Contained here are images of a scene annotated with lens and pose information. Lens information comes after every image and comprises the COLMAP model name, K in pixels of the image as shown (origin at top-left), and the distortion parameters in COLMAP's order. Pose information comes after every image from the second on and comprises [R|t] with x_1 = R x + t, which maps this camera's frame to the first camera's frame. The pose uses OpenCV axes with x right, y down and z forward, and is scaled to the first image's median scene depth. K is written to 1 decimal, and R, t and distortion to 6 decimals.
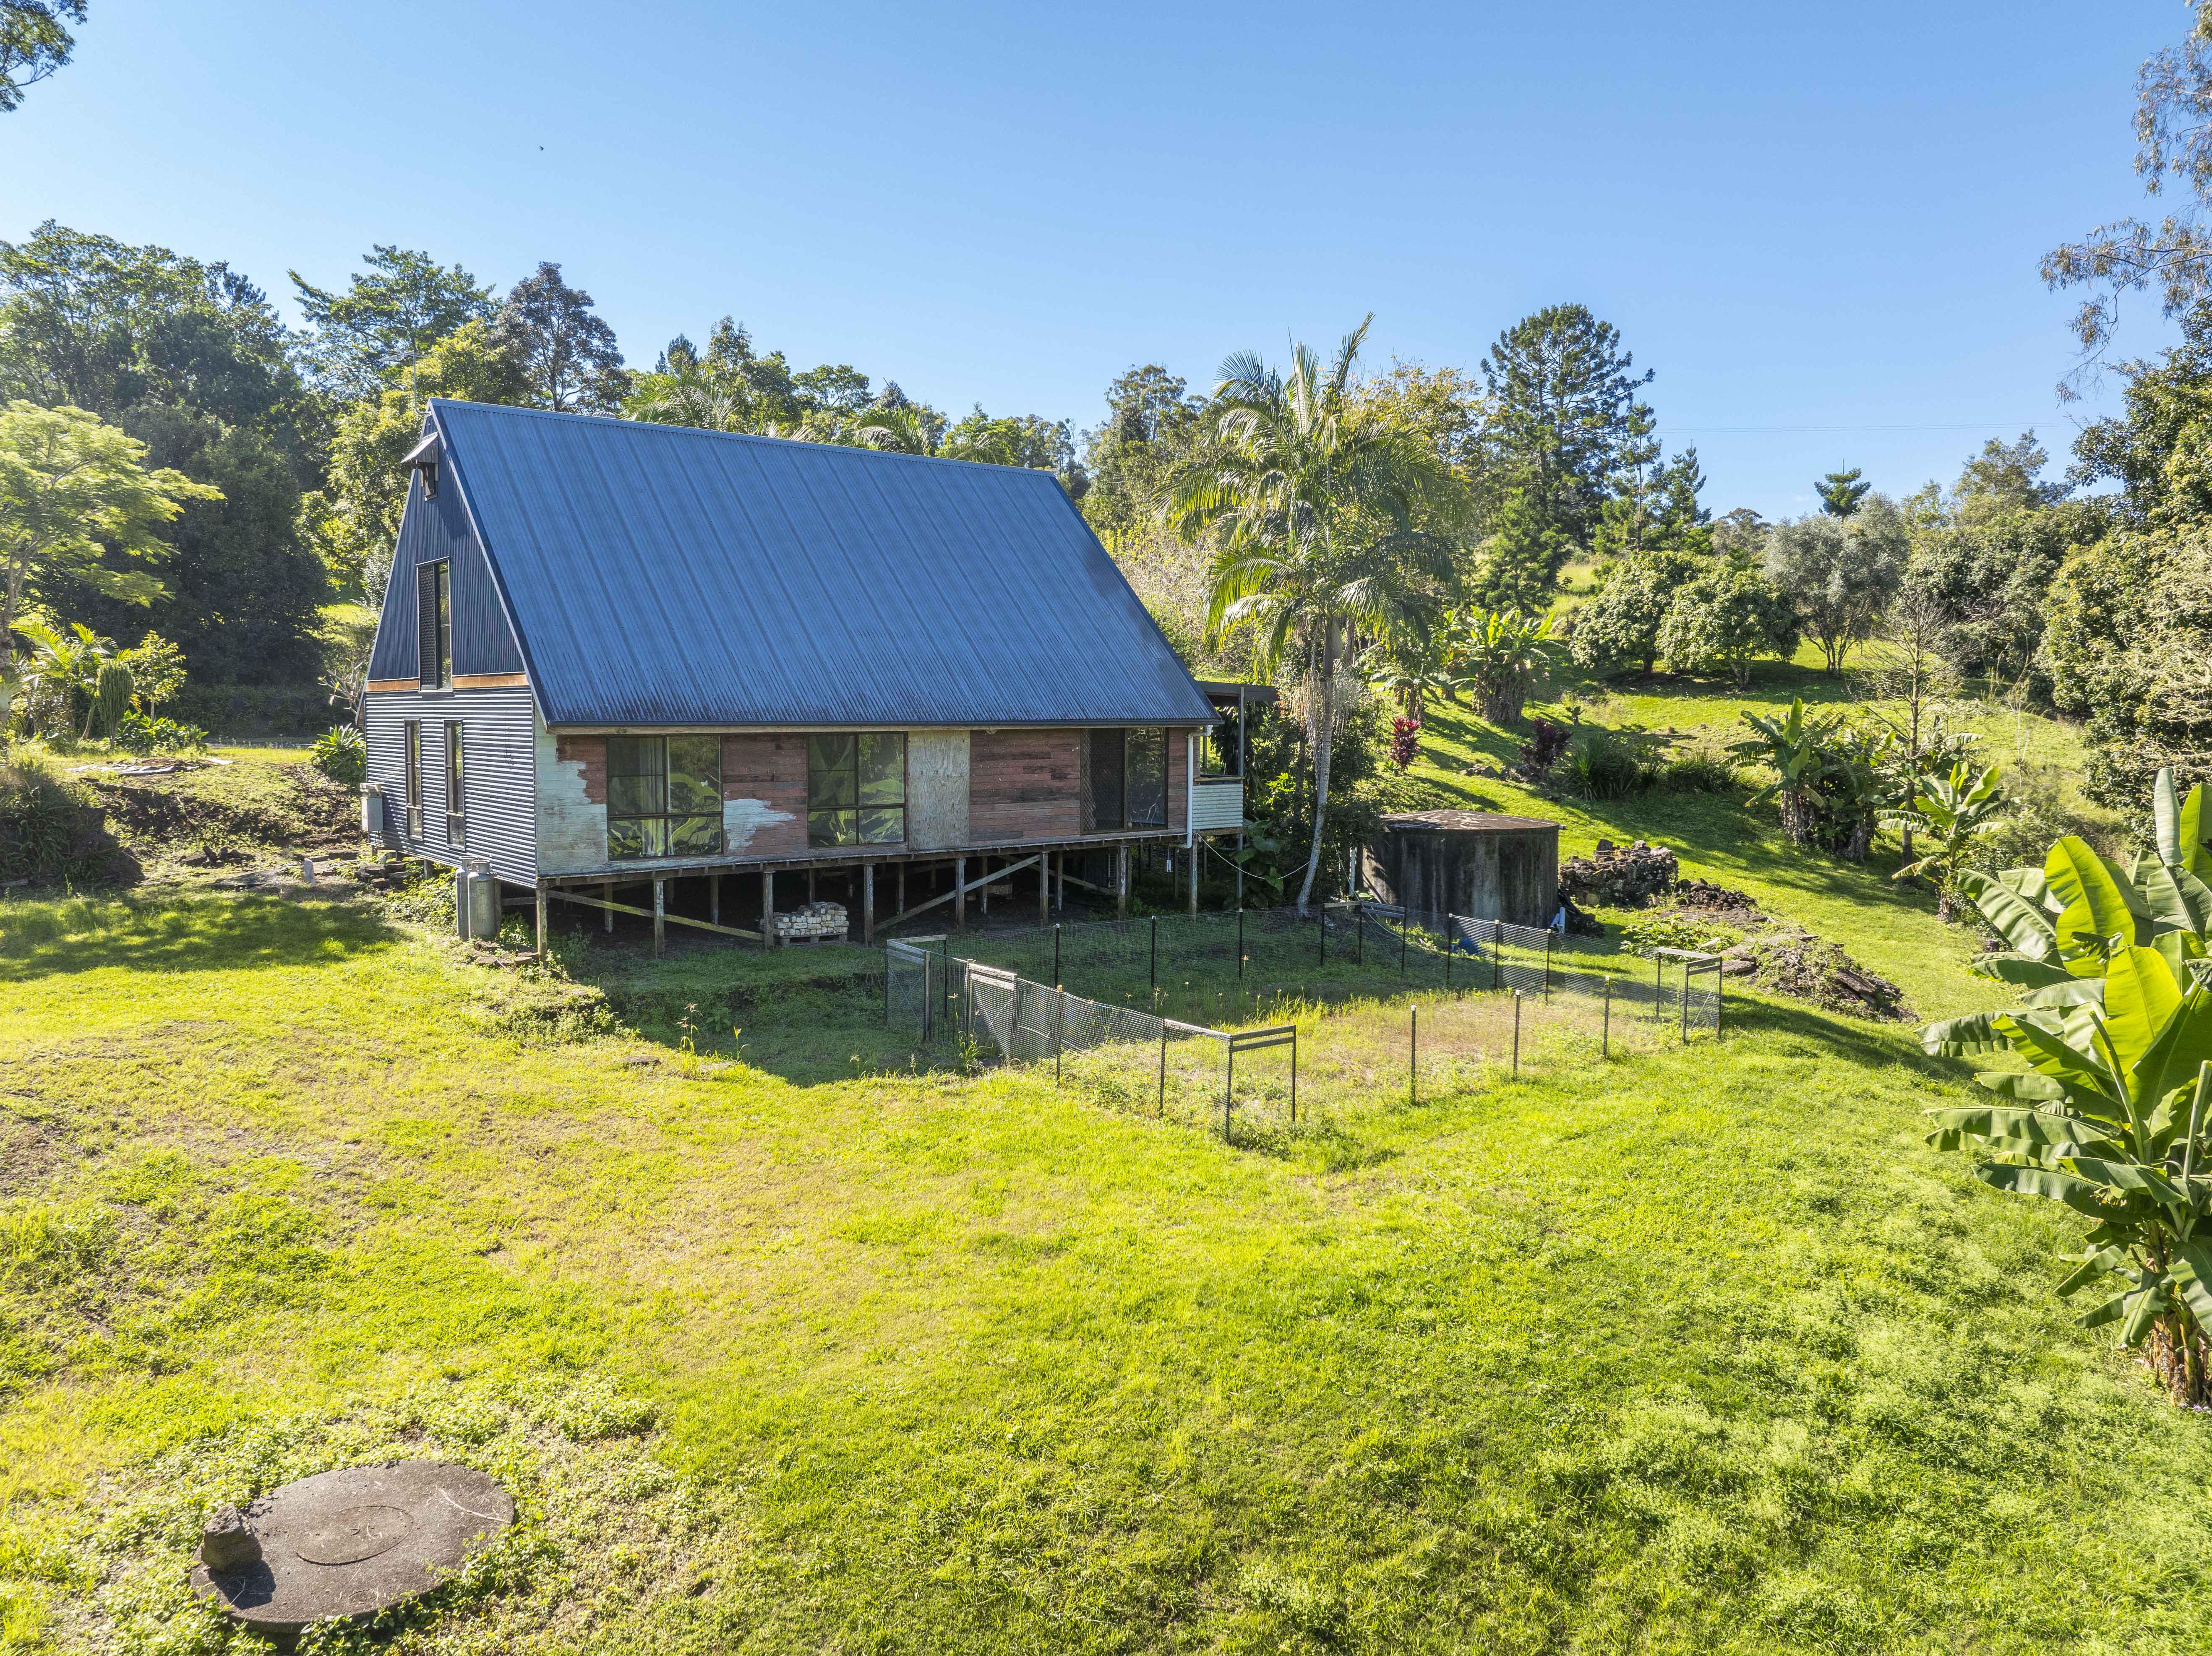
lens RADIAL K [[1560.7, 0, 1121.7], [0, 1560.7, 816.7], [0, 0, 1]] dist [-0.049418, 0.017952]
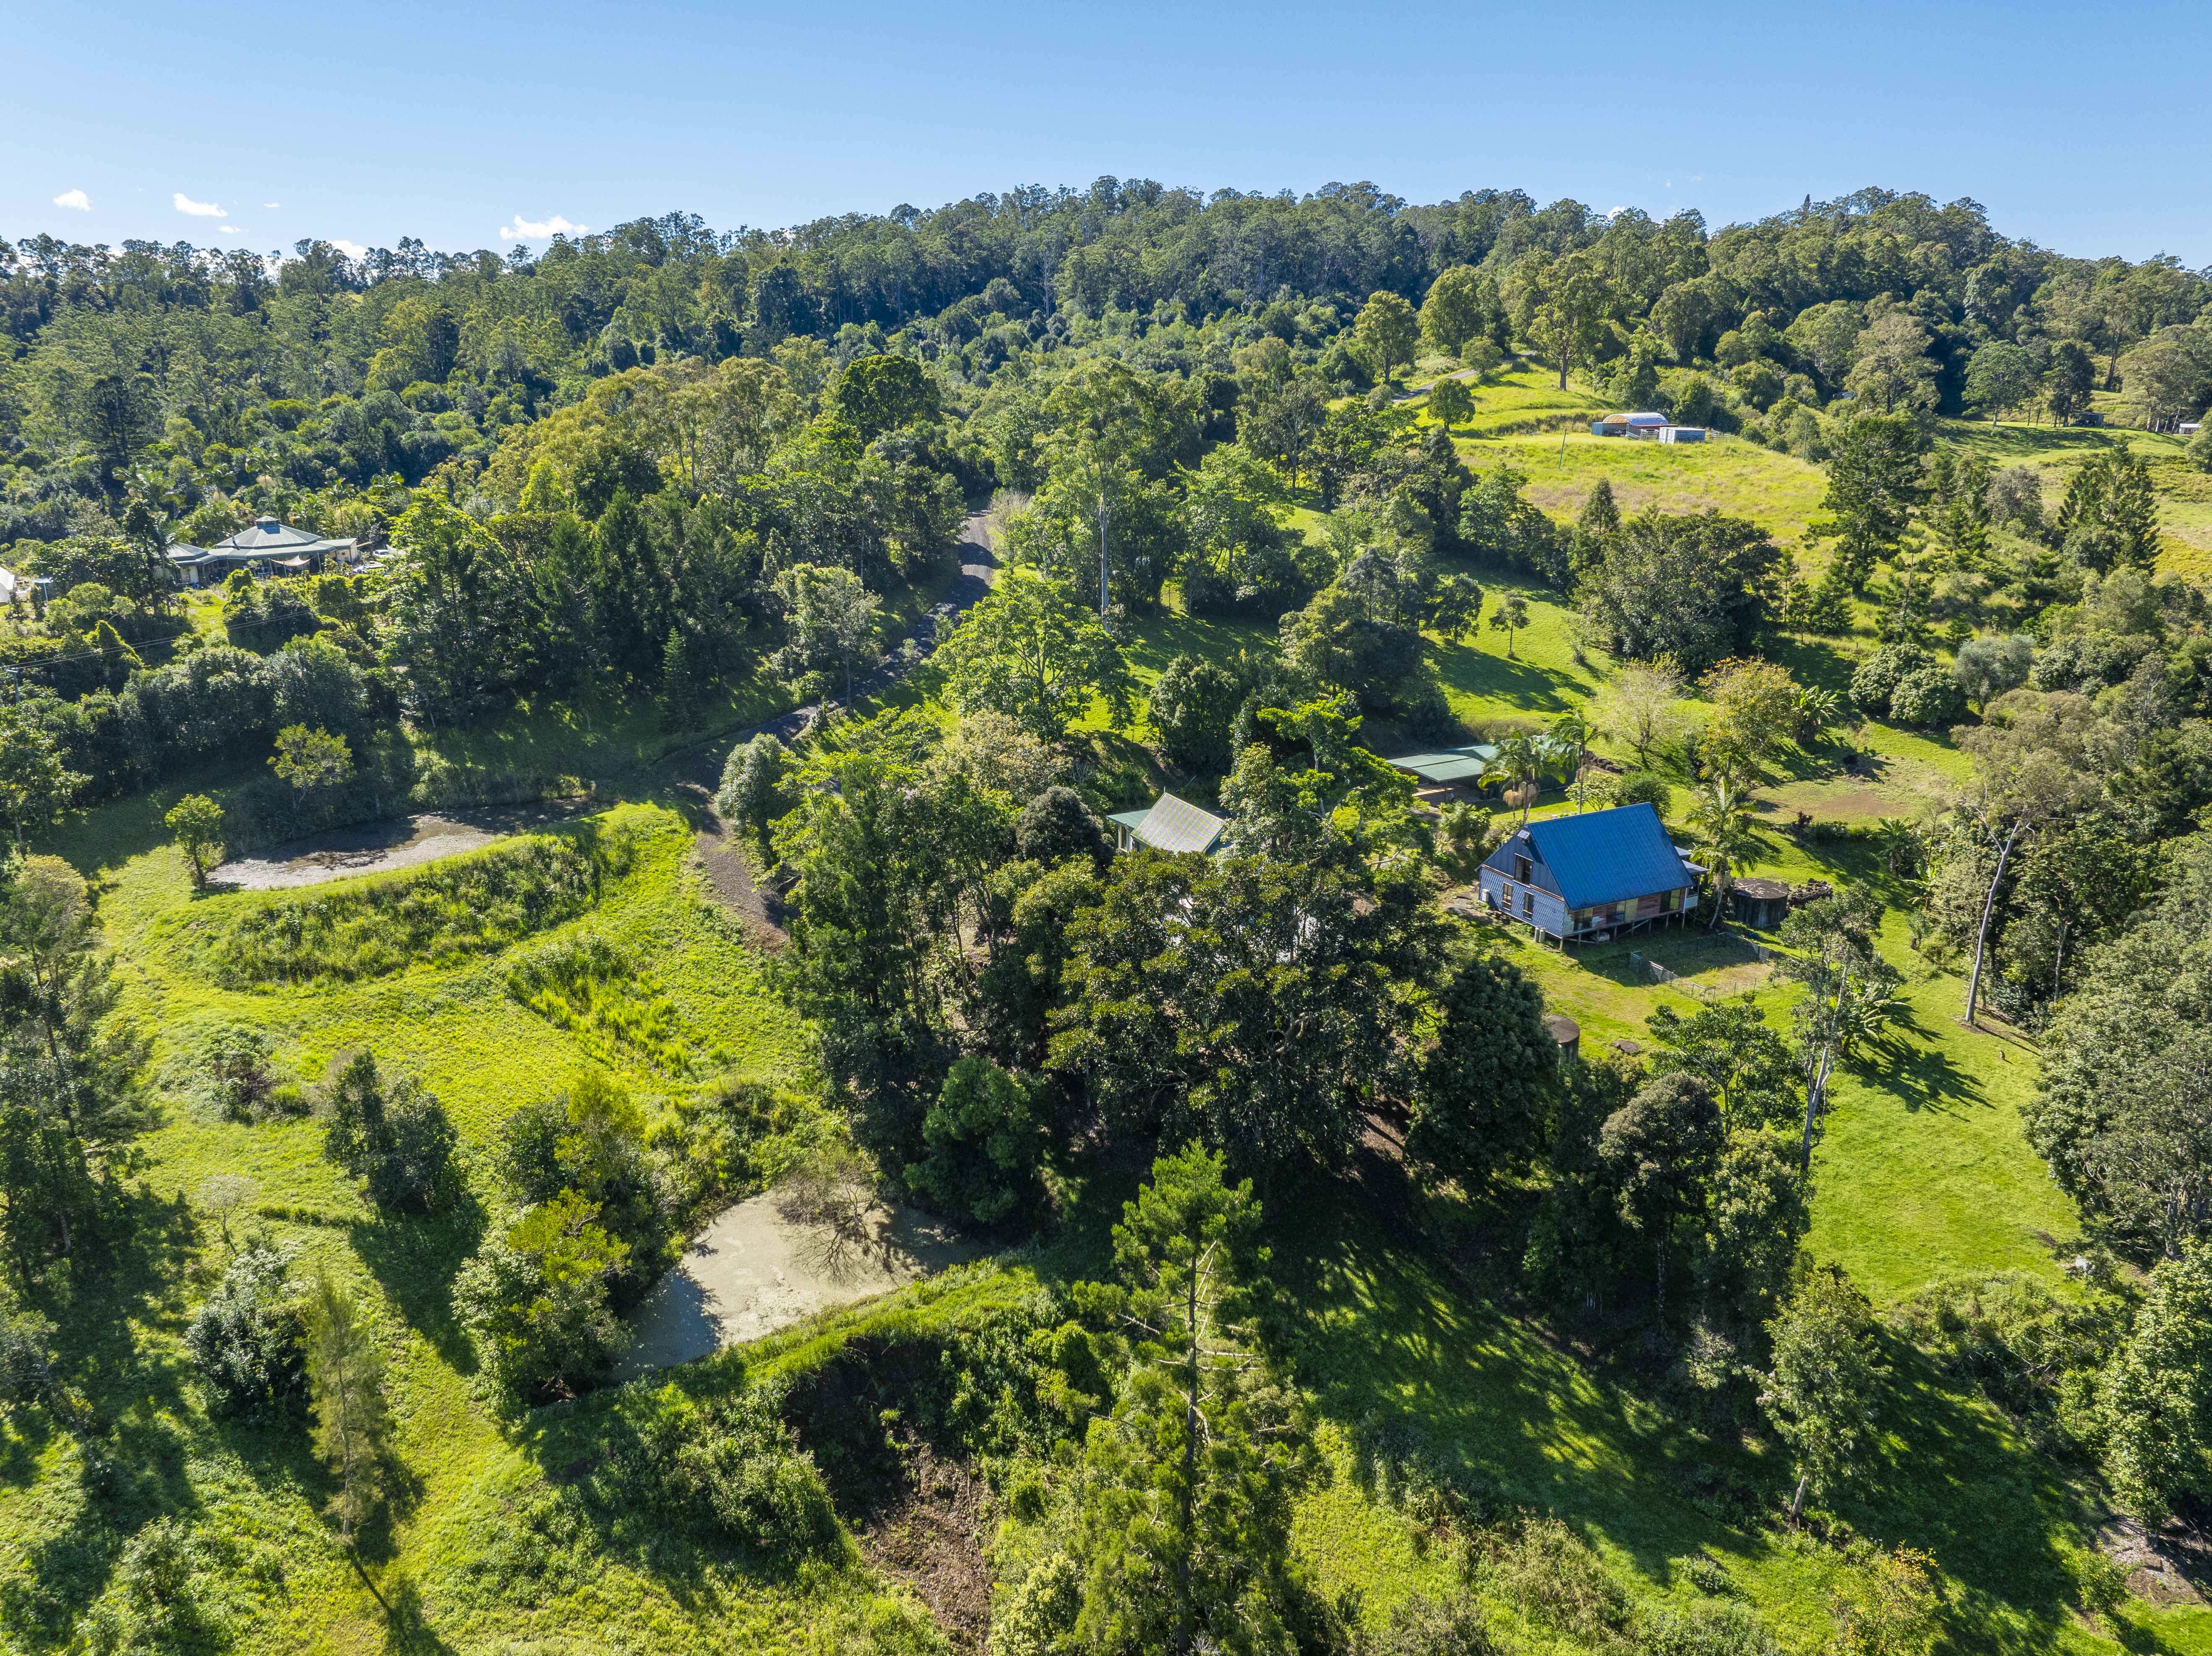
lens RADIAL K [[1560.7, 0, 1123.0], [0, 1560.7, 823.2], [0, 0, 1]] dist [-0.049418, 0.017952]
pose [[0.978924, 0.055524, -0.196533, -0.859749], [-0.010671, 0.974923, 0.222284, -1.547867], [0.203947, -0.215502, 0.954968, -4.404328]]
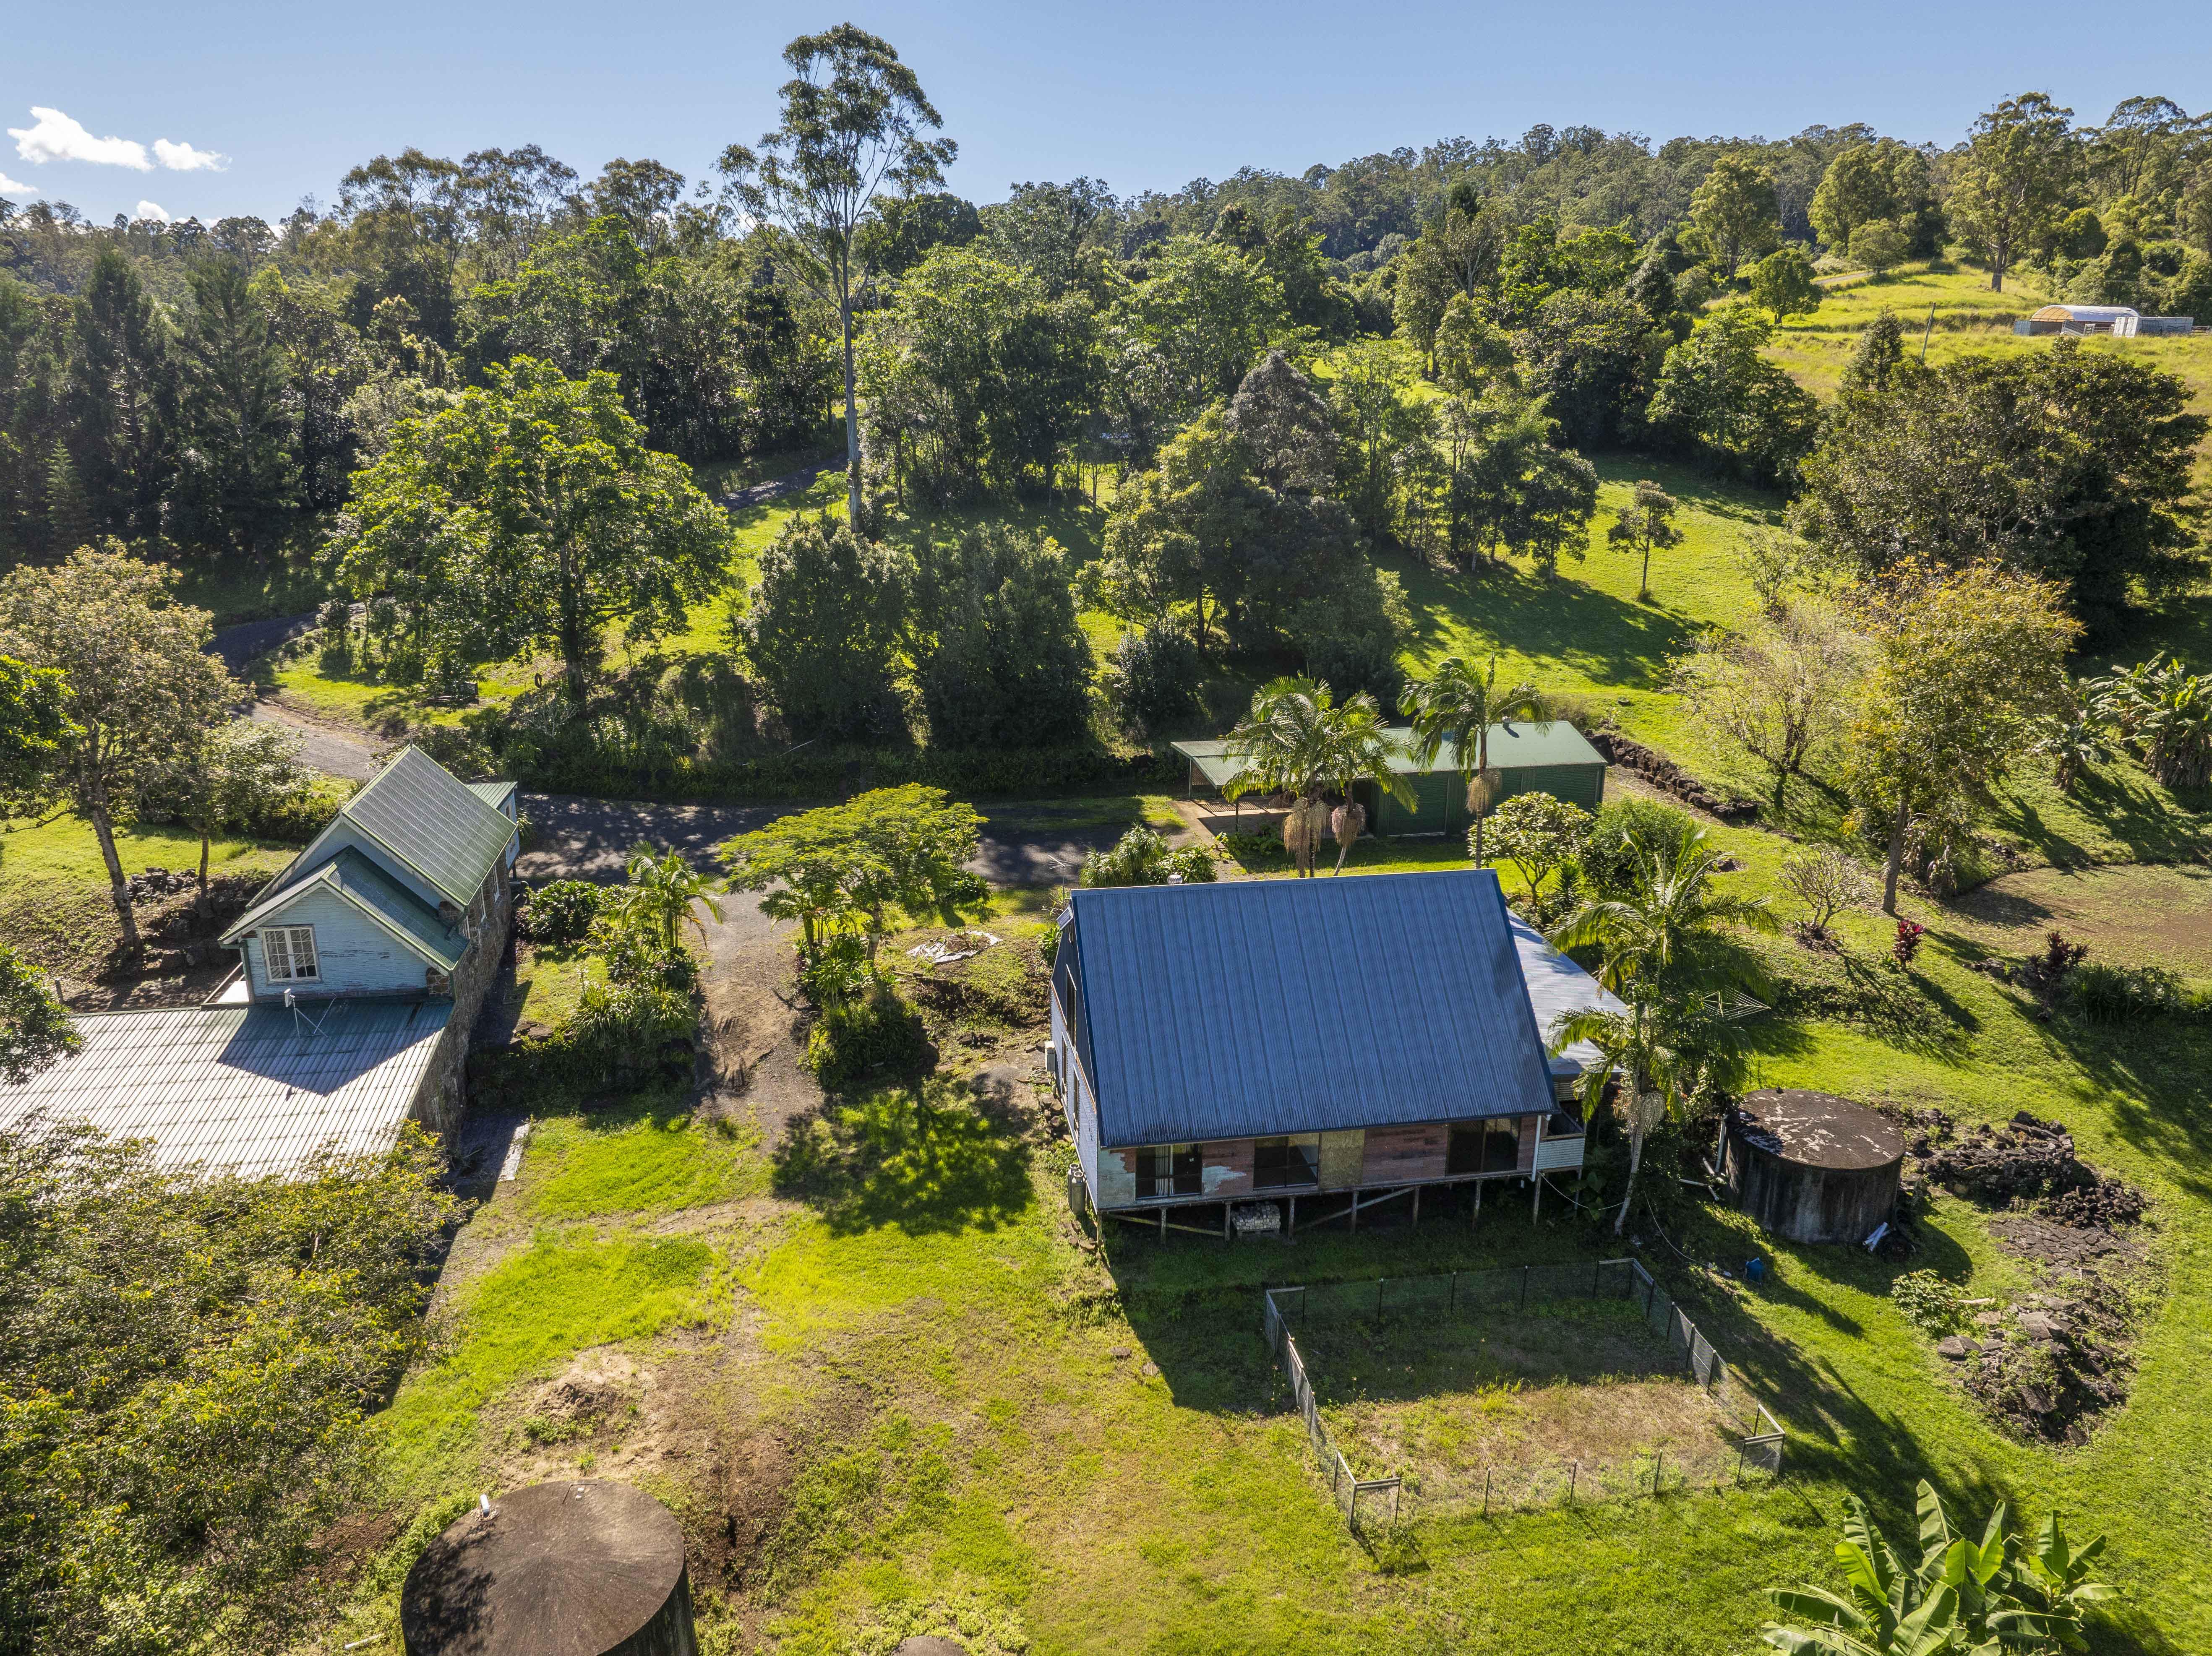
lens RADIAL K [[1560.7, 0, 1110.7], [0, 1560.7, 830.3], [0, 0, 1]] dist [-0.049418, 0.017952]
pose [[0.867797, 0.142505, -0.476047, 0.492829], [-0.035246, 0.973236, 0.227088, -0.879478], [0.495667, -0.180287, 0.849594, -0.535693]]
